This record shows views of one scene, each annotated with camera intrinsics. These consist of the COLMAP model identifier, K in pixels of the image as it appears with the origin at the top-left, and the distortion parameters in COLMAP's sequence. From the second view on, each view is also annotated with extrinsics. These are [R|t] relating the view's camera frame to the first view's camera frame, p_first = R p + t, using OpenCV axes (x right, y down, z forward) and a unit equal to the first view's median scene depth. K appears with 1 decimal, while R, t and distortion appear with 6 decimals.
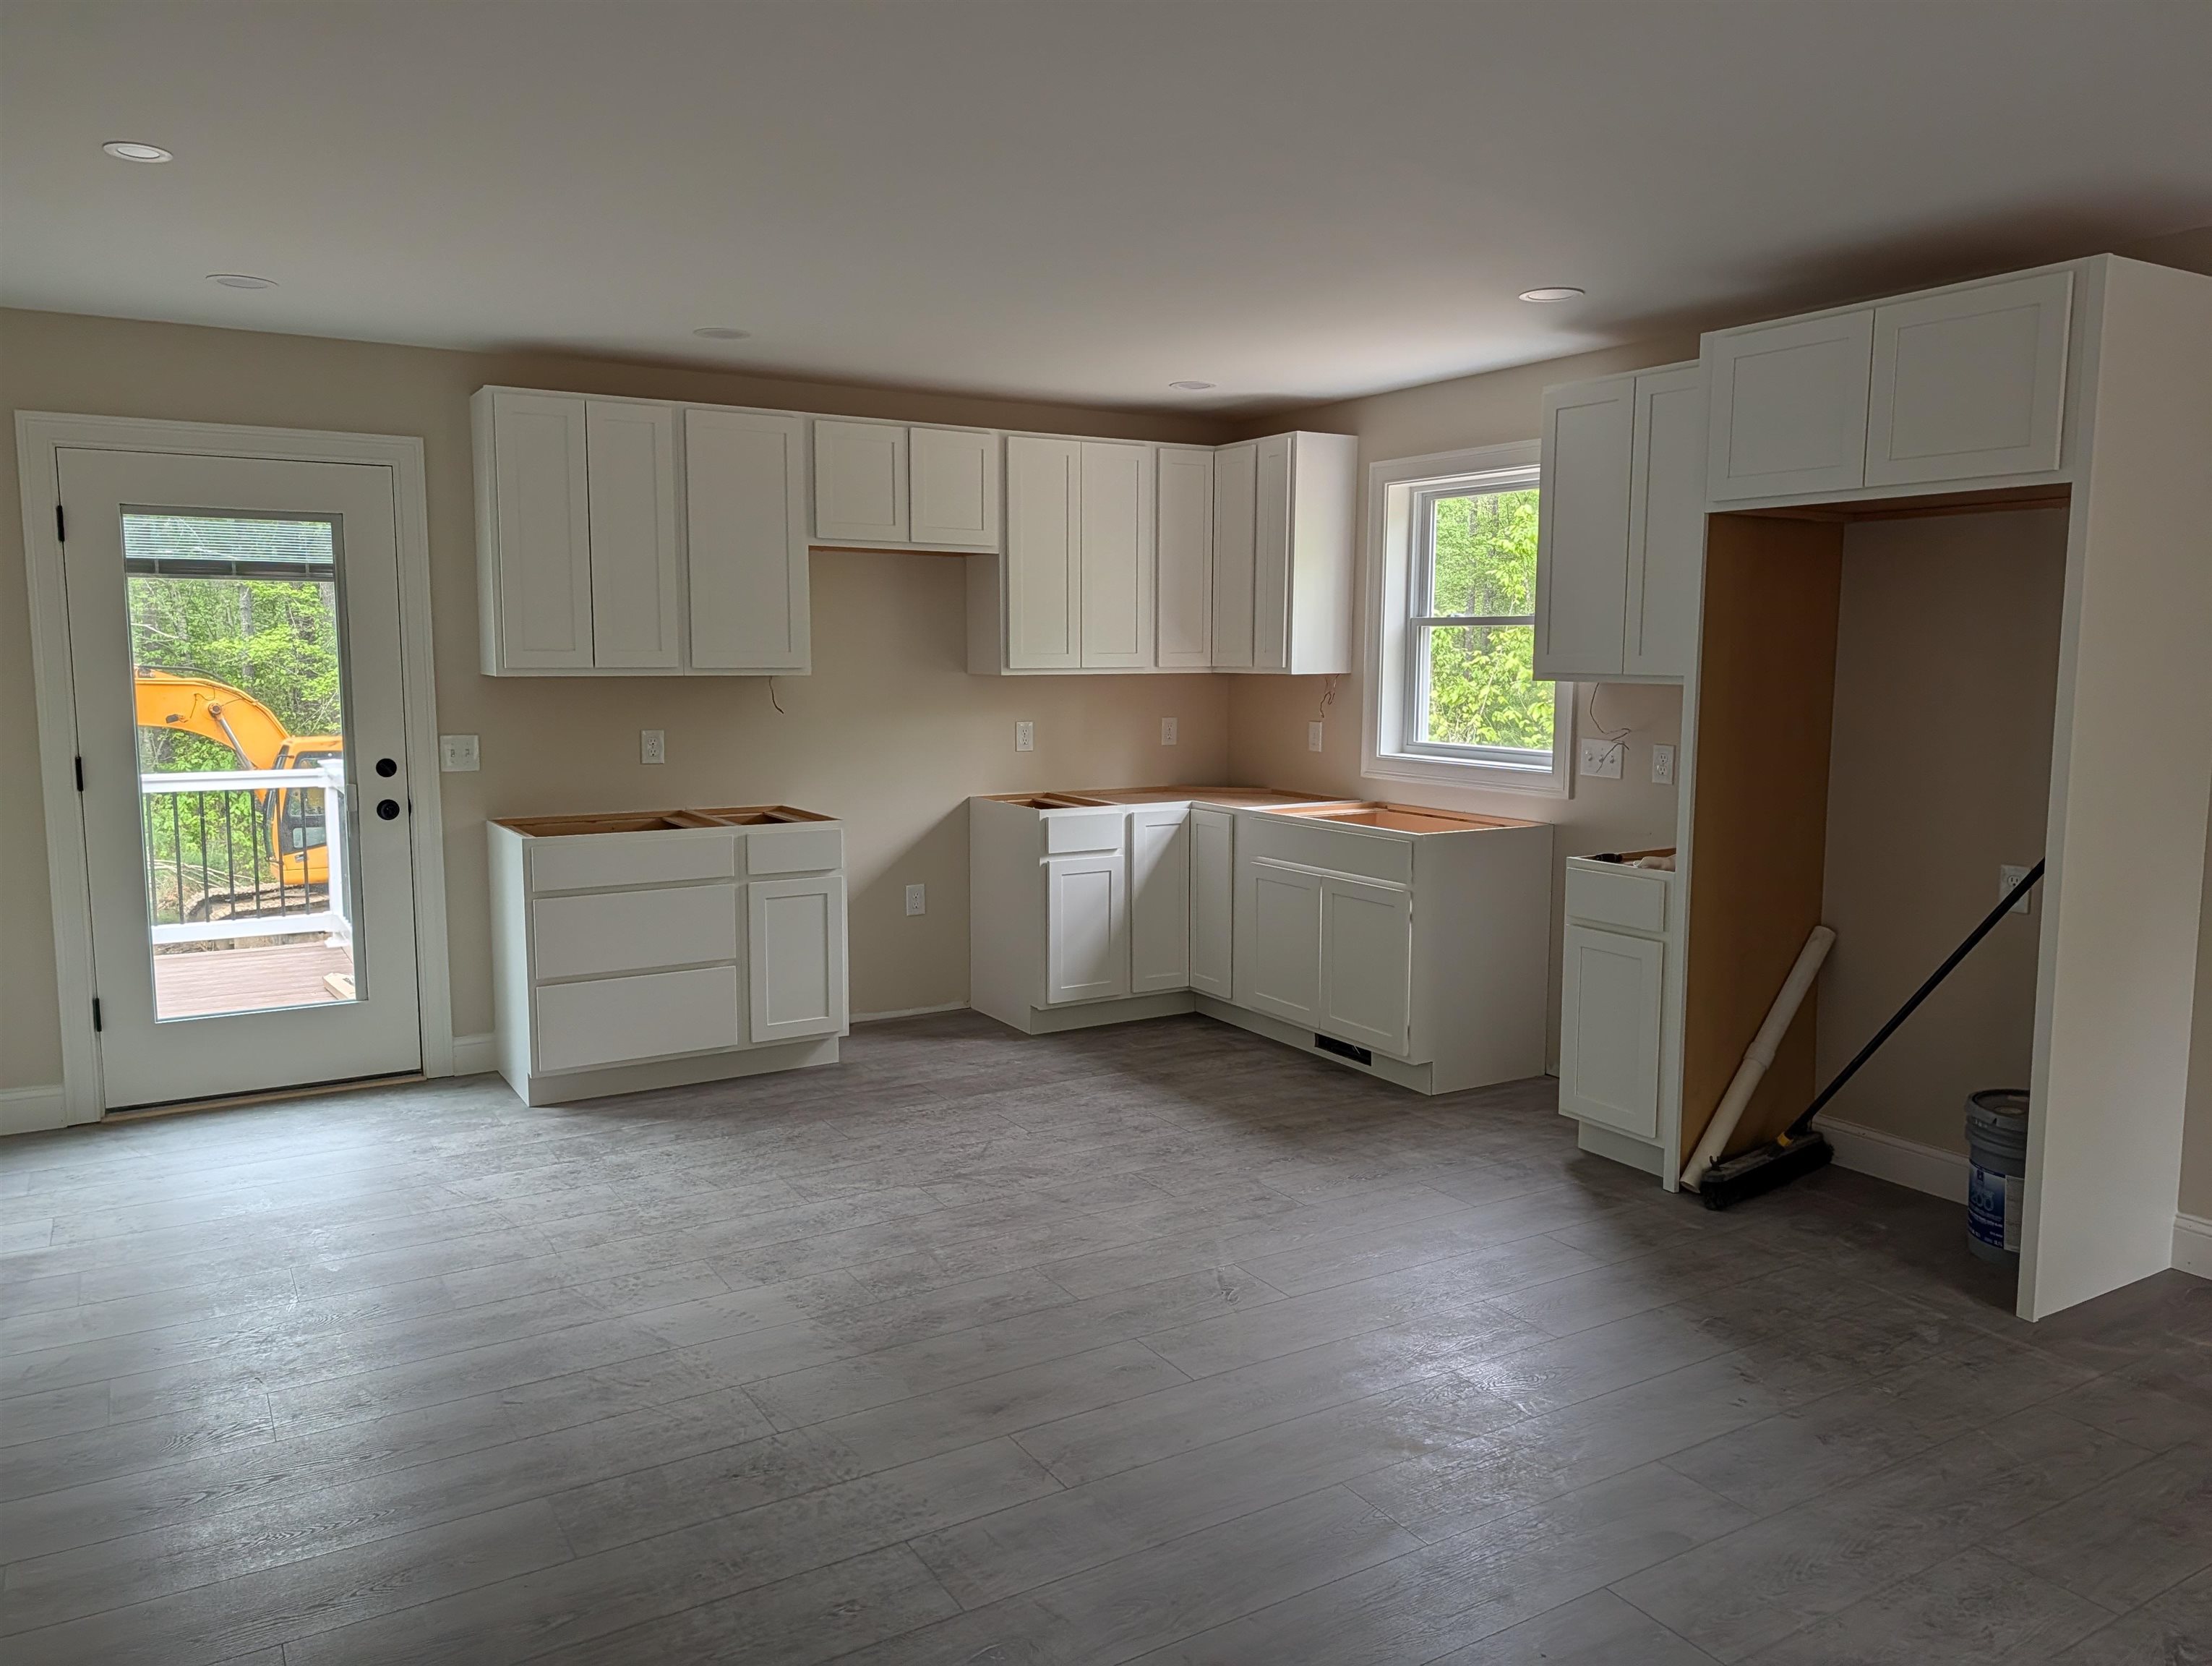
lens RADIAL K [[1573.1, 0, 1119.8], [0, 1573.1, 813.3], [0, 0, 1]] dist [0.030198, -0.029314]
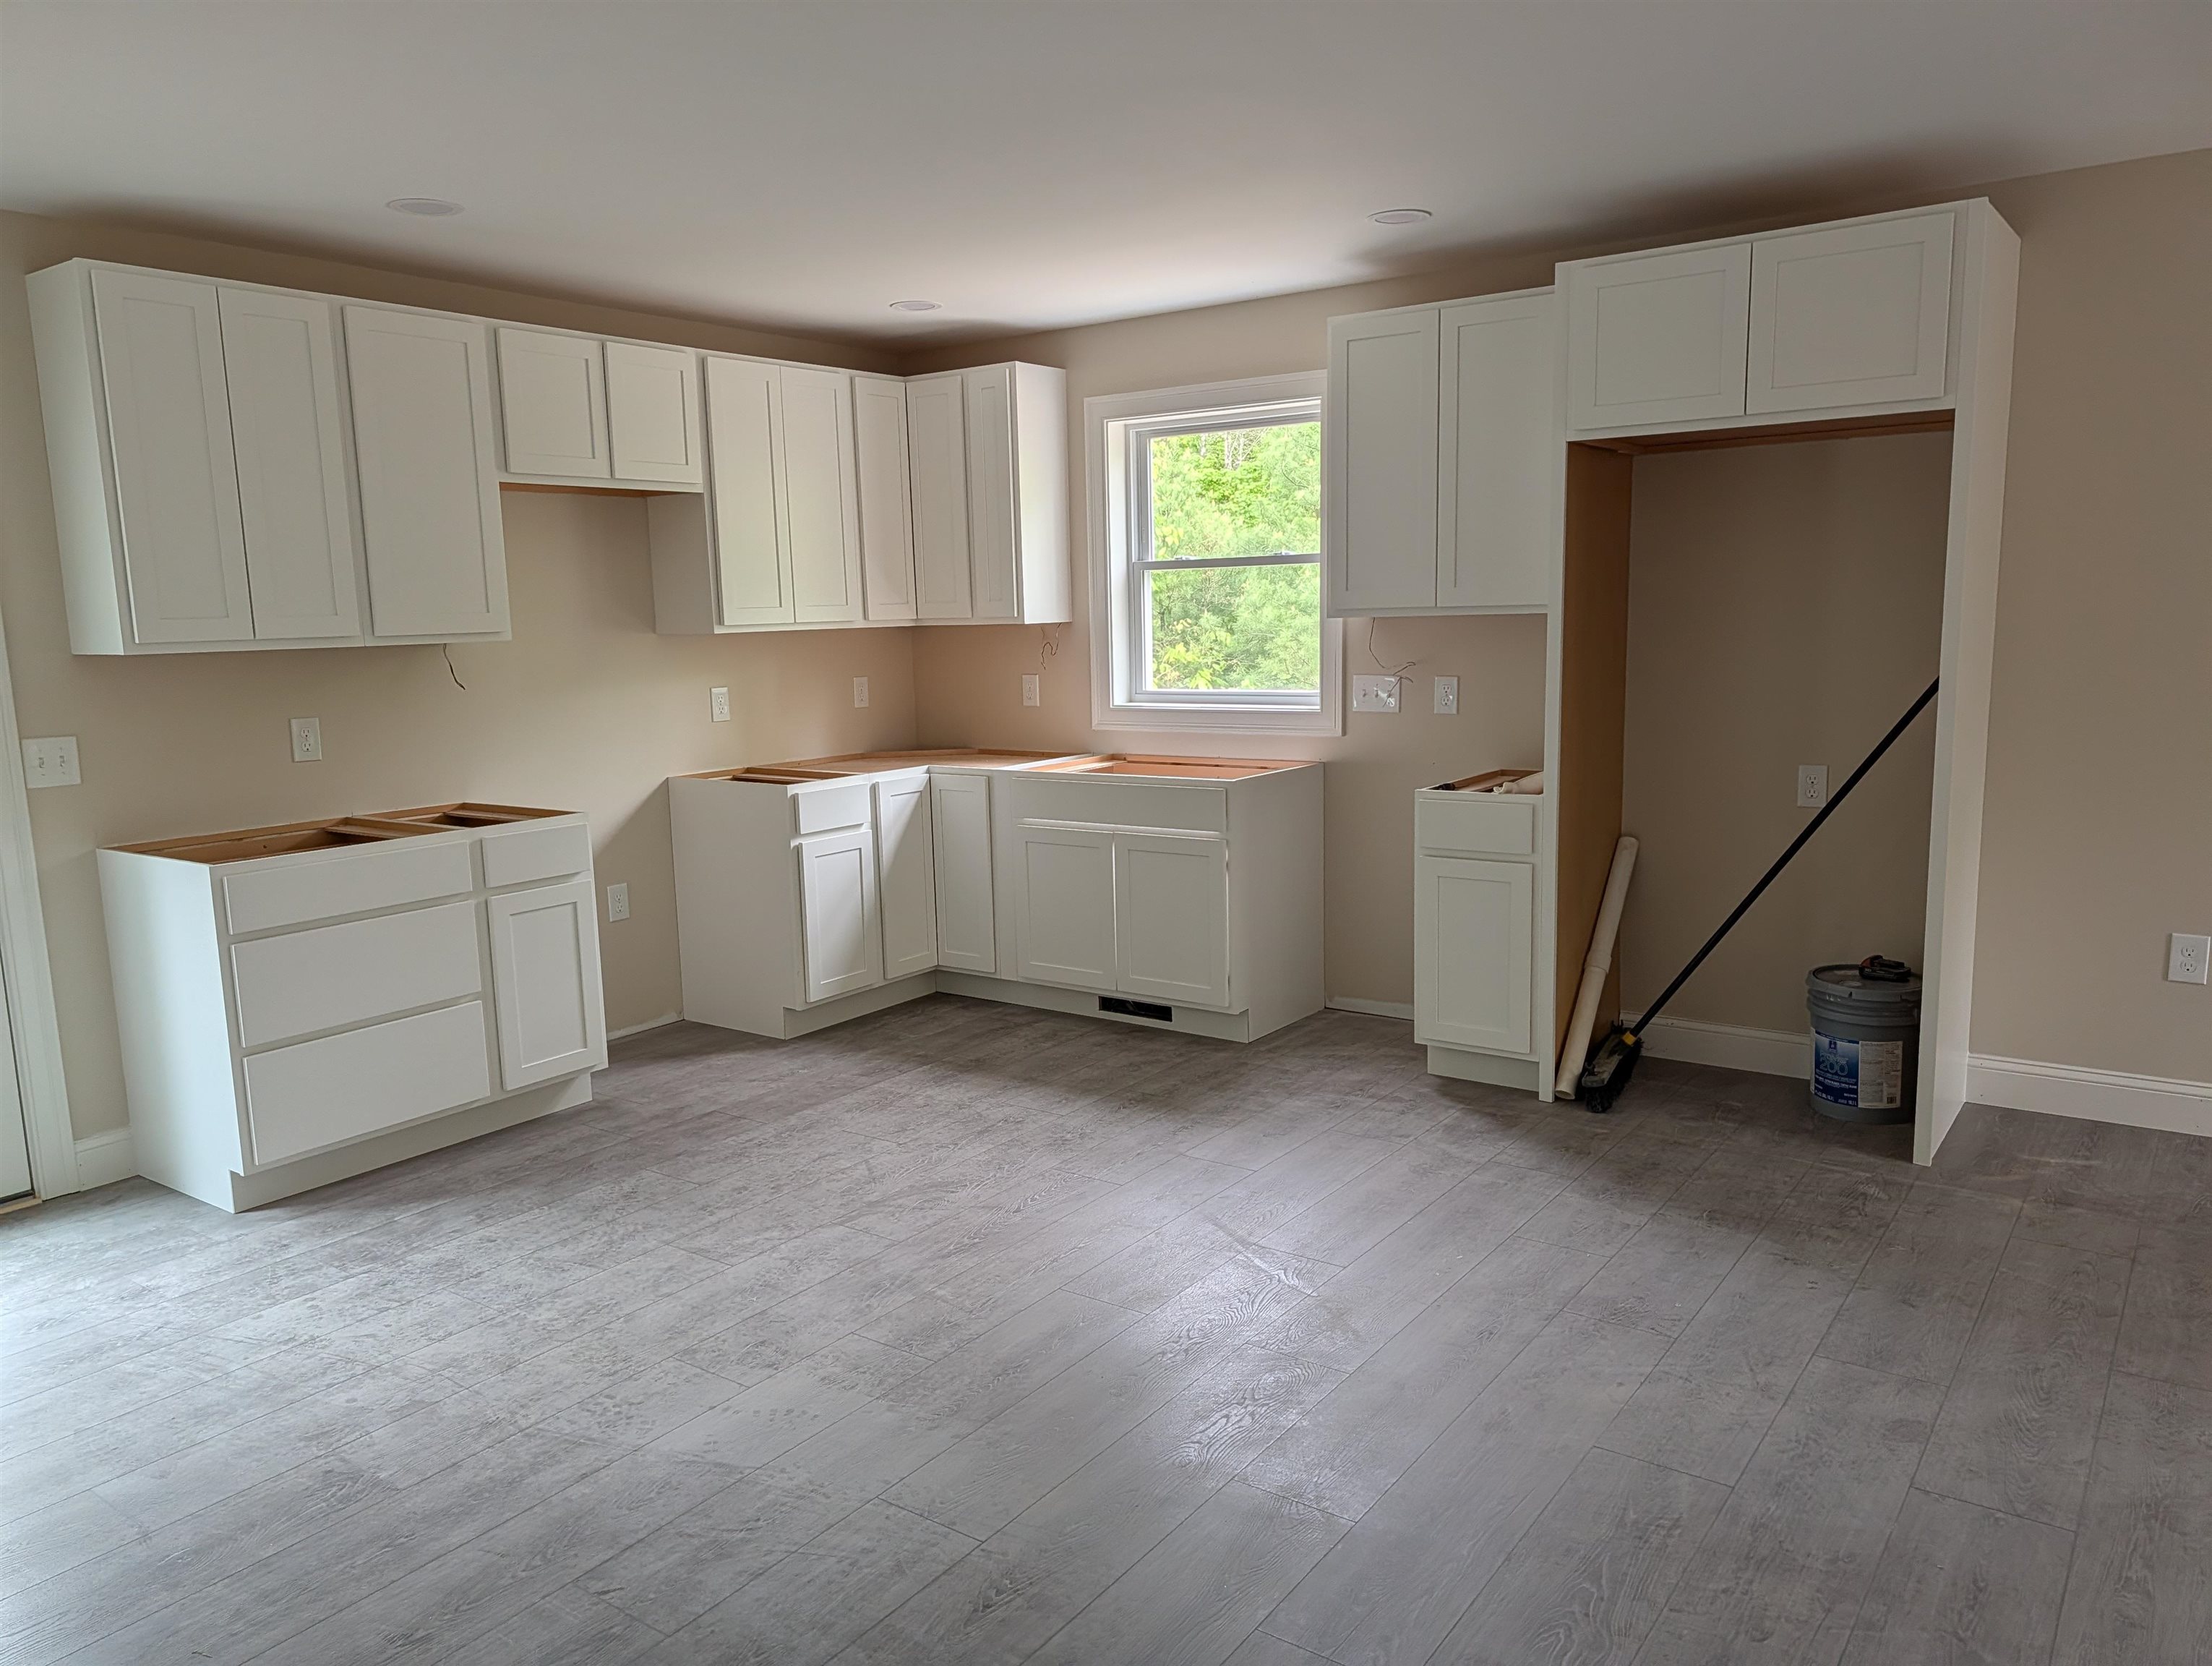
lens RADIAL K [[1573.1, 0, 1098.3], [0, 1573.1, 838.4], [0, 0, 1]] dist [0.030198, -0.029314]
pose [[0.924605, -0.084375, 0.371465, -0.252258], [0.070431, 0.996213, 0.050972, -0.005989], [-0.374359, -0.020967, 0.927047, 0.129049]]
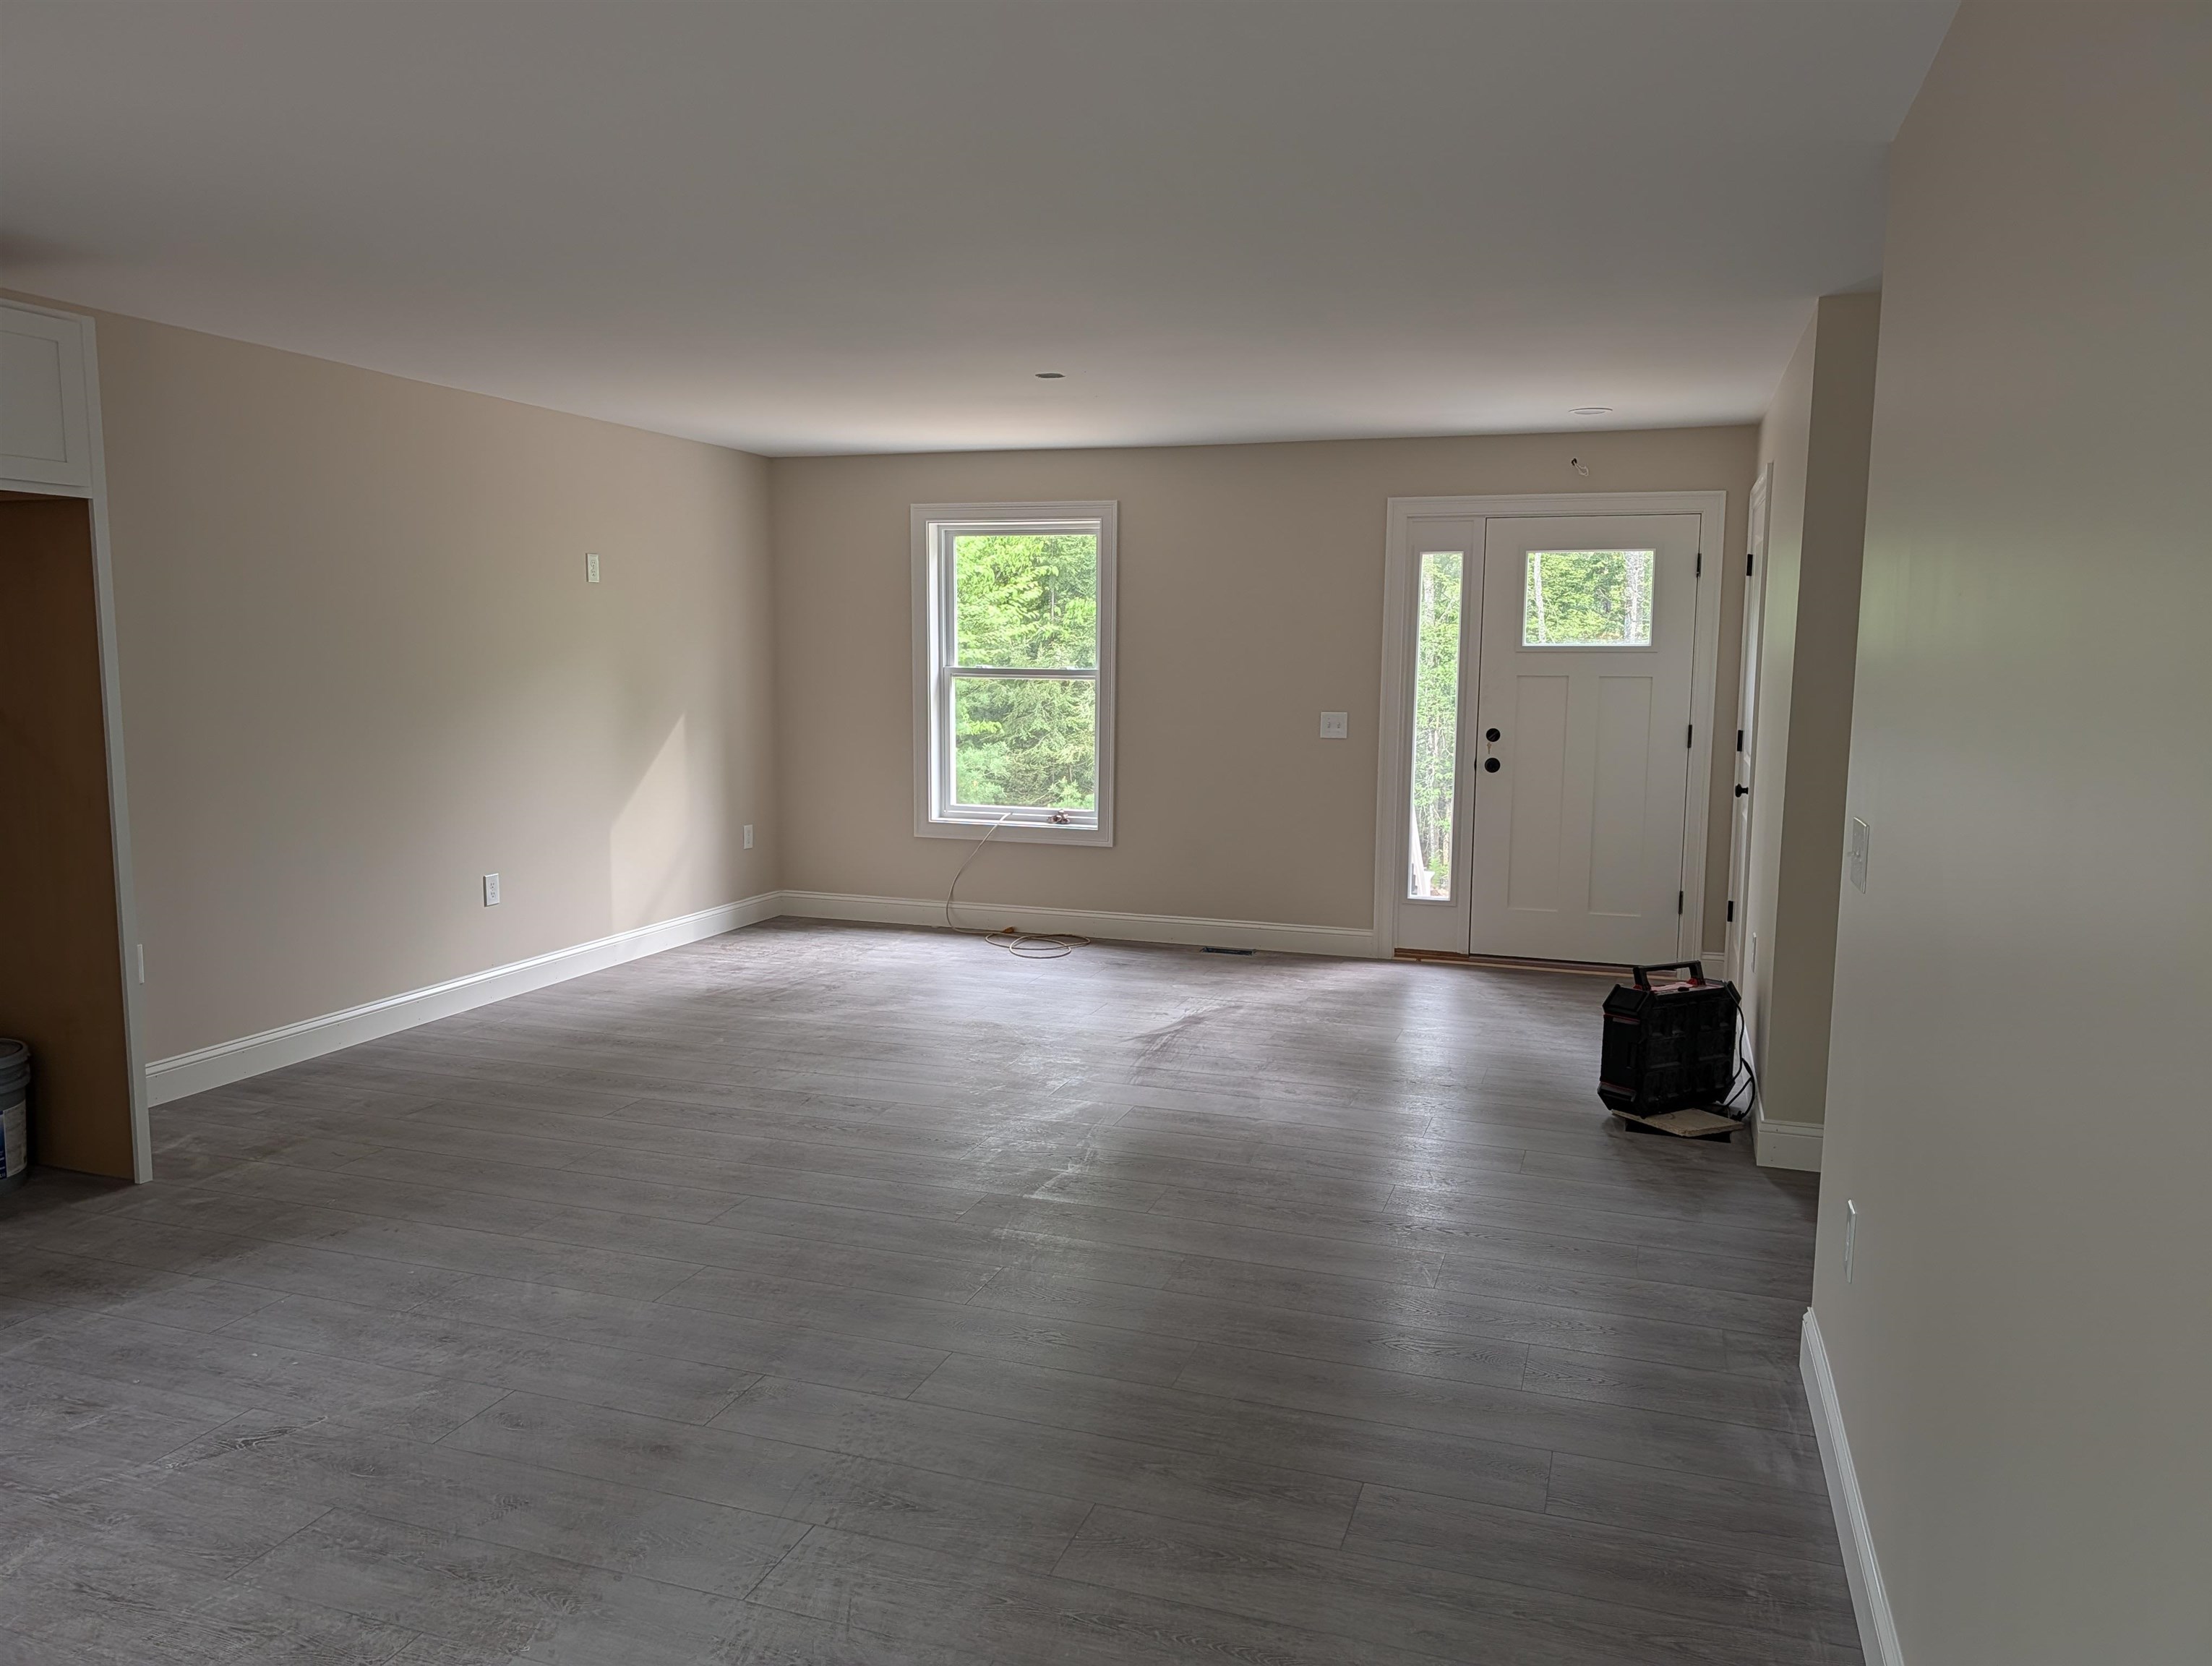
lens RADIAL K [[1573.1, 0, 1113.8], [0, 1573.1, 843.7], [0, 0, 1]] dist [0.030198, -0.029314]
pose [[-0.632385, -0.105649, 0.767416, -0.557060], [0.071216, 0.978532, 0.193398, -0.080854], [-0.771374, 0.176955, -0.611285, 0.781238]]
